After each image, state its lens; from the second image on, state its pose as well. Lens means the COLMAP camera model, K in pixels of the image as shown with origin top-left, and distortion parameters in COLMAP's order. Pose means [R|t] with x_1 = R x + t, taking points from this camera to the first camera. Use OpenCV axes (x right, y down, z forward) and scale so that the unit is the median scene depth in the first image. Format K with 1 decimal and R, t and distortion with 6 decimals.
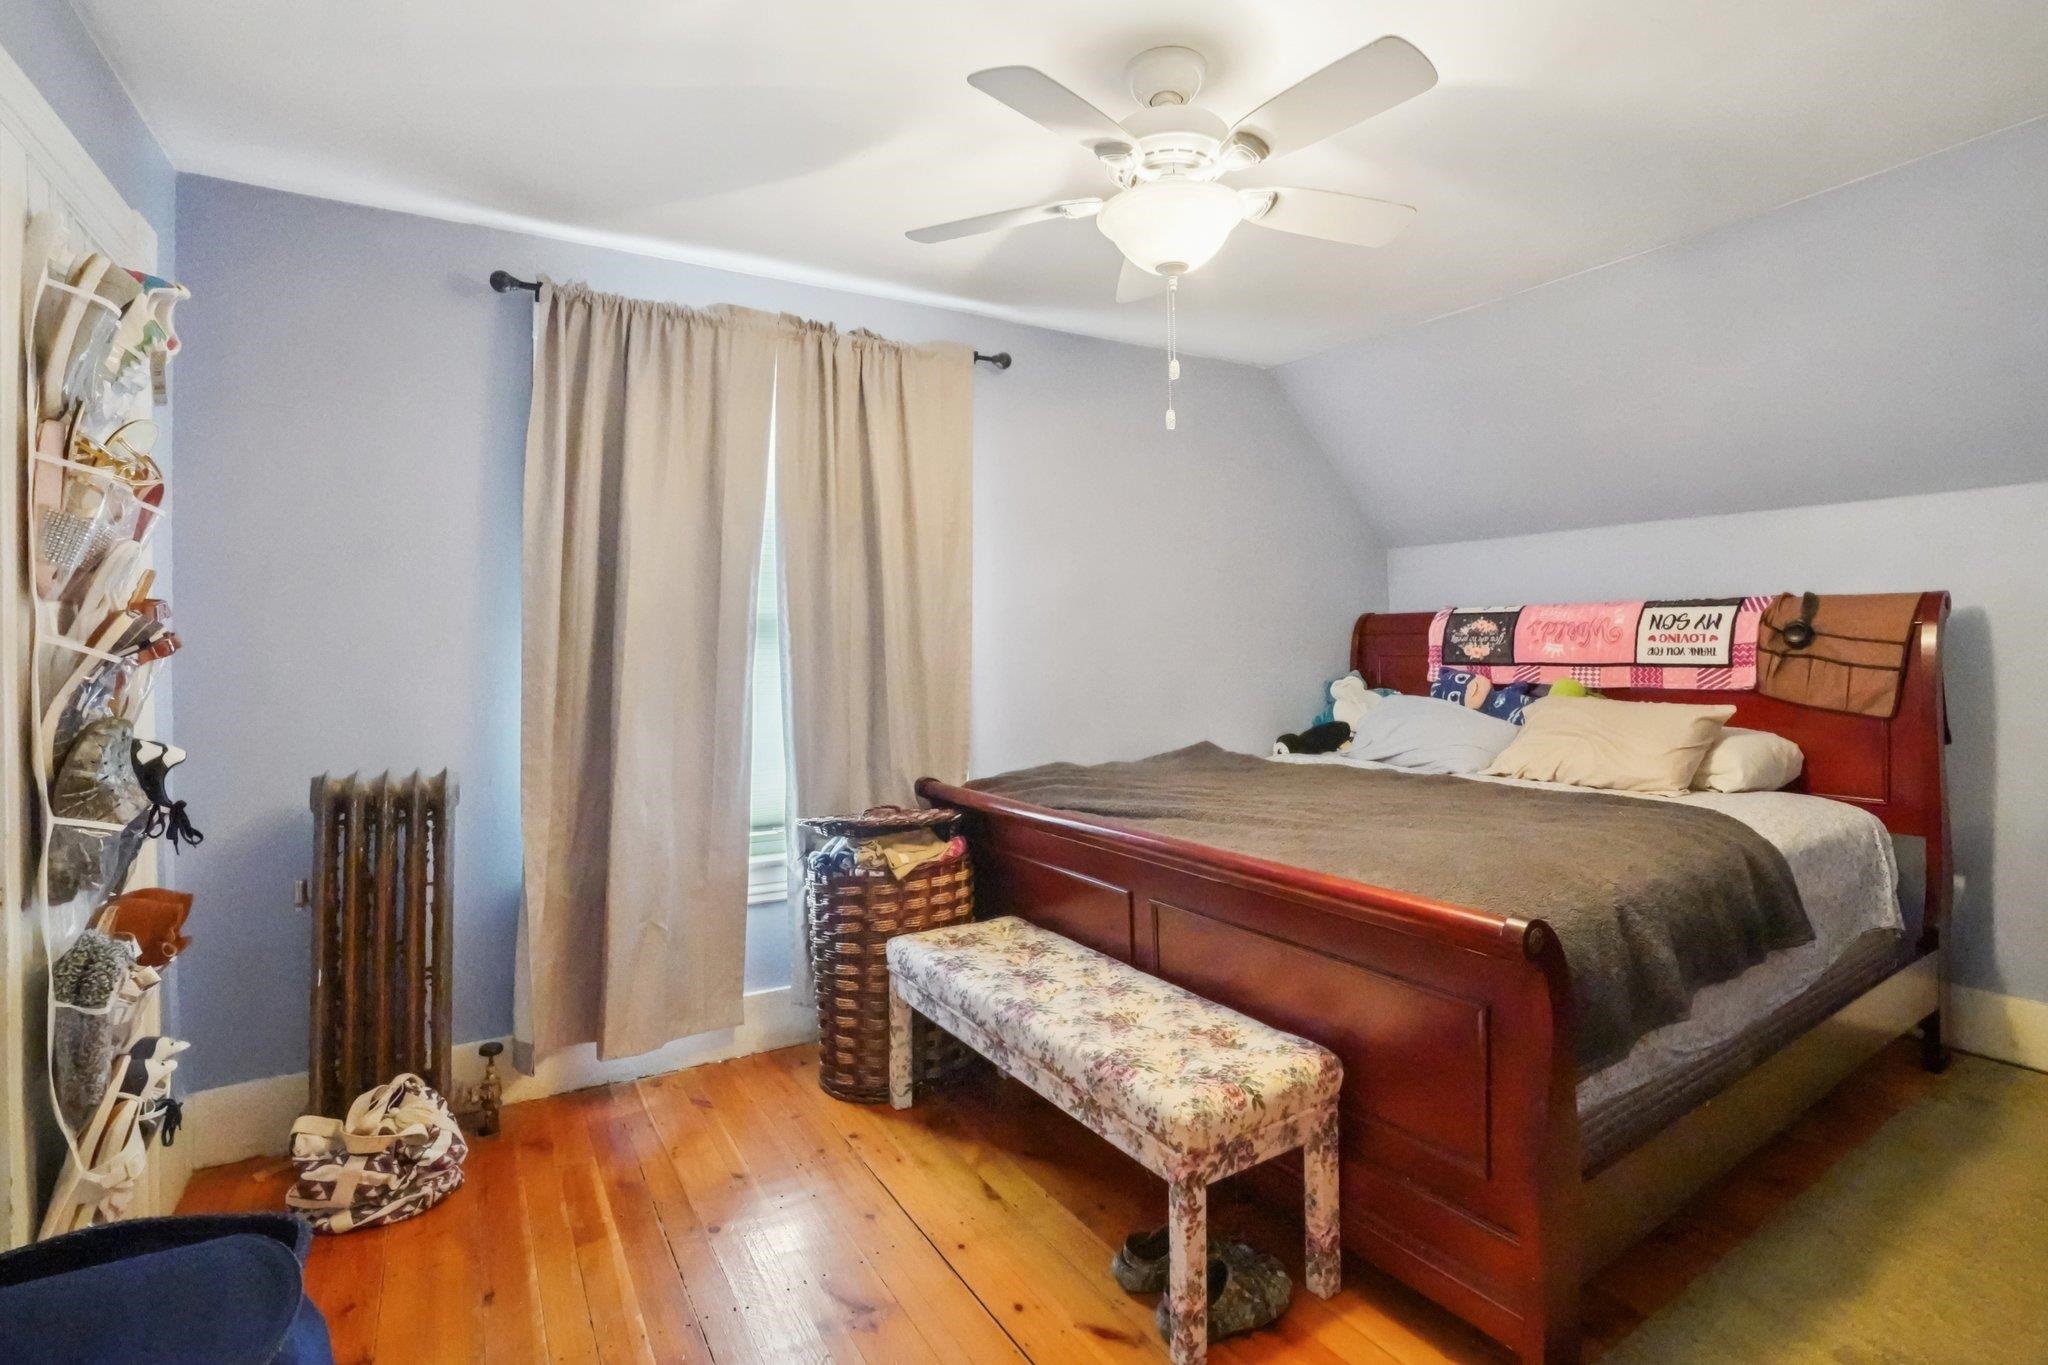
lens RADIAL K [[954.4, 0, 1017.2], [0, 954.4, 668.2], [0, 0, 1]] dist [-0.065452, 0.027376]
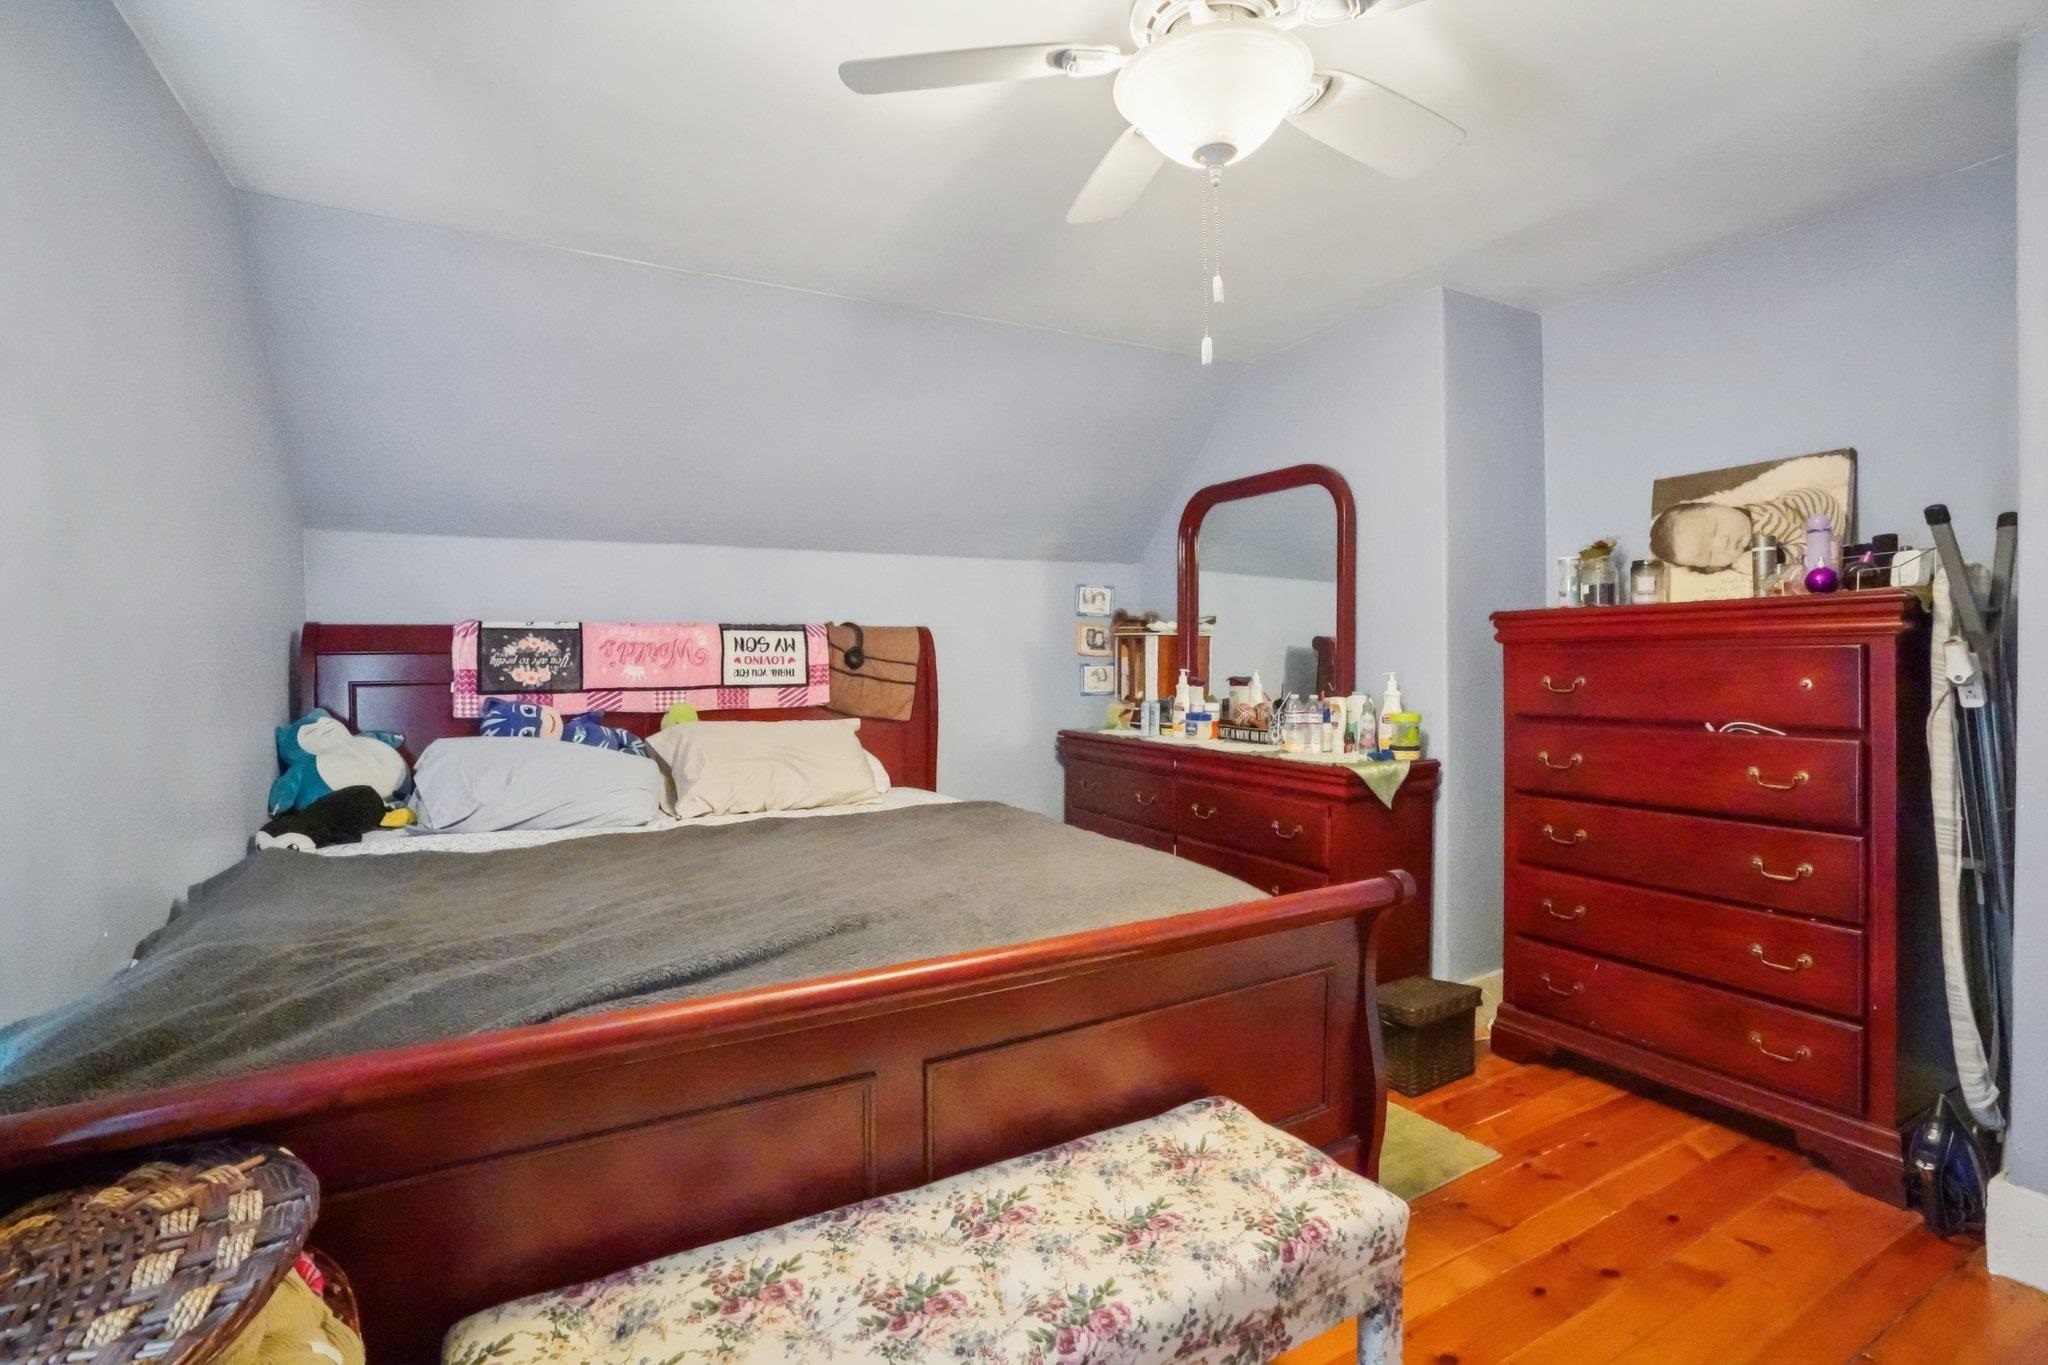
lens RADIAL K [[954.4, 0, 1017.2], [0, 954.4, 668.2], [0, 0, 1]] dist [-0.065452, 0.027376]
pose [[0.056512, -0.001499, 0.998401, -0.352106], [0.032364, 0.999476, -0.000332, -0.013554], [-0.997877, 0.032331, 0.056531, 0.653270]]
